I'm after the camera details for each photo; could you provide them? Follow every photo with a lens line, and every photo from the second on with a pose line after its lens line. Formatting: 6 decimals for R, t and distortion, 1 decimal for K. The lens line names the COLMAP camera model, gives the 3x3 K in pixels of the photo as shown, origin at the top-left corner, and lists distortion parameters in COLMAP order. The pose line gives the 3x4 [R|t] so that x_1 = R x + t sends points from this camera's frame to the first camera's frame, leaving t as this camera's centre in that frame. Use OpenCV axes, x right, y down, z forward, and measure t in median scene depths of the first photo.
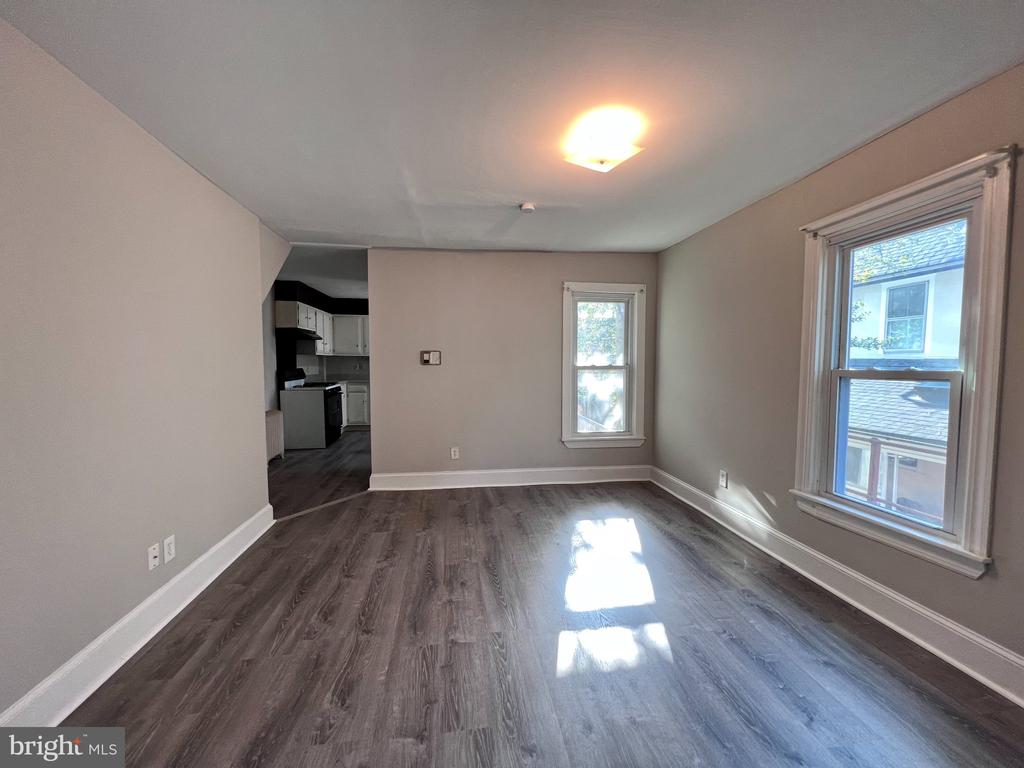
lens RADIAL K [[408.5, 0, 516.1], [0, 408.5, 379.3], [0, 0, 1]] dist [0.001123, -0.000133]
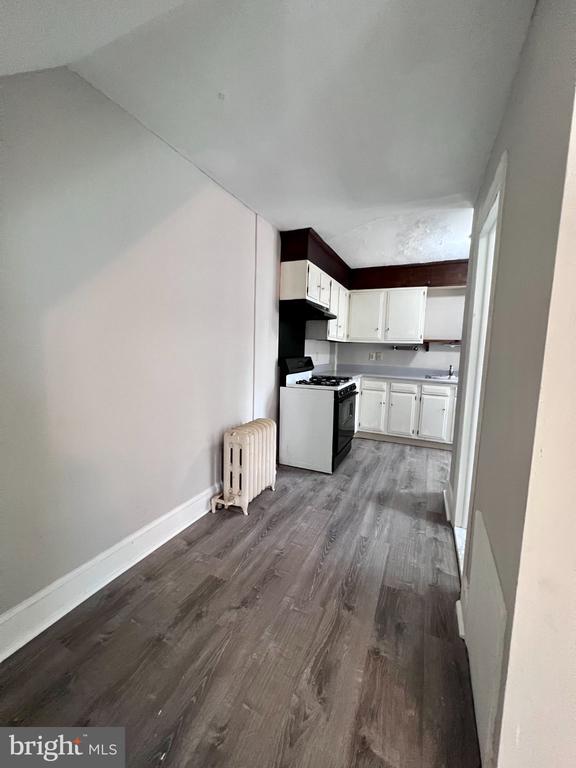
lens RADIAL K [[306.3, 0, 287.9], [0, 306.3, 384.7], [0, 0, 1]] dist [0.001123, -0.000133]
pose [[0.832550, 0.085404, -0.547327, -0.068552], [-0.048843, 0.995513, 0.081044, -0.005520], [0.551793, -0.040740, 0.832985, 0.142120]]
